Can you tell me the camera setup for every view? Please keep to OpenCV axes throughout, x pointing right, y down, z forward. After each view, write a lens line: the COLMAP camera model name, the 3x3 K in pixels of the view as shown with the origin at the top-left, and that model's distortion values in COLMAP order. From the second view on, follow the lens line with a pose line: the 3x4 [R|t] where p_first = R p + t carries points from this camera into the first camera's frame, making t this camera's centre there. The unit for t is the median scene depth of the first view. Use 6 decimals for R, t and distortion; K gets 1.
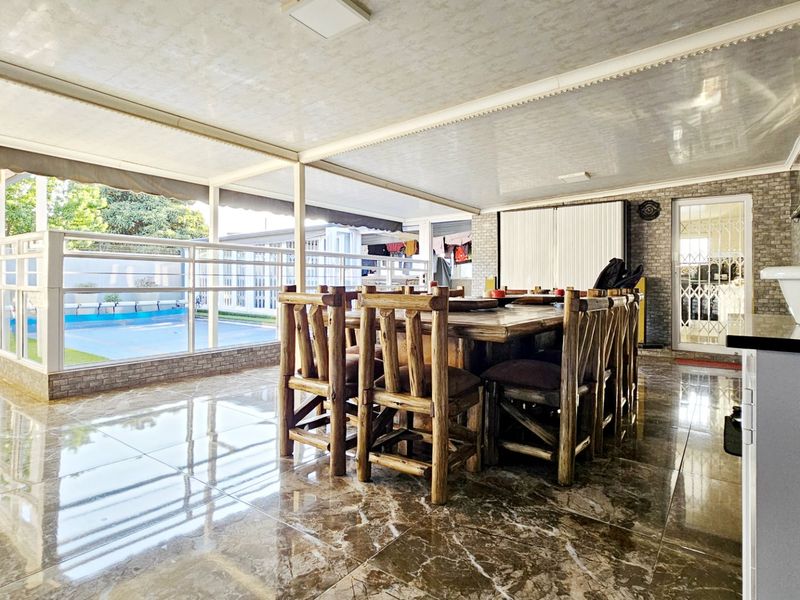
lens RADIAL K [[437.8, 0, 411.4], [0, 437.8, 295.8], [0, 0, 1]] dist [-0.002205, -0.000590]
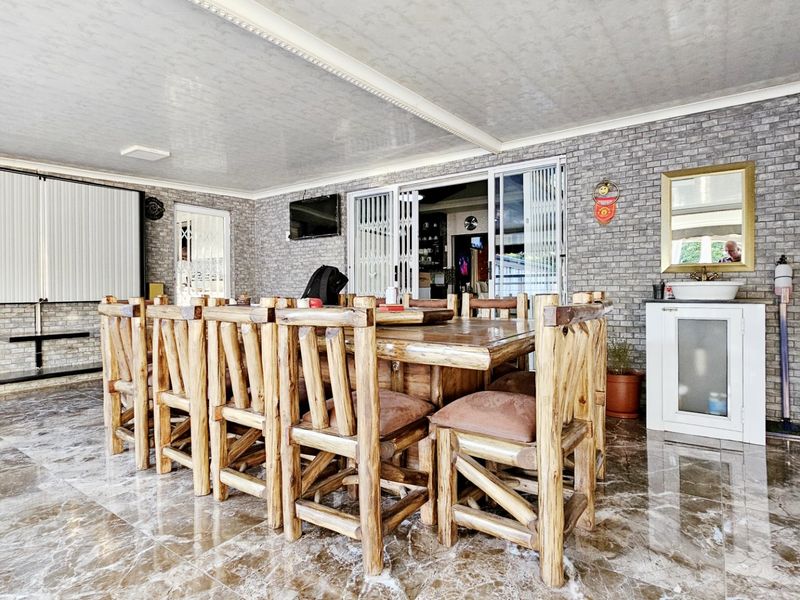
lens RADIAL K [[437.8, 0, 411.4], [0, 437.8, 295.8], [0, 0, 1]] dist [-0.002205, -0.000590]
pose [[-0.000917, -0.023152, 0.999732, -0.396729], [0.039588, 0.998947, 0.023170, -0.019918], [-0.999216, 0.039599, 0.000001, 0.541206]]
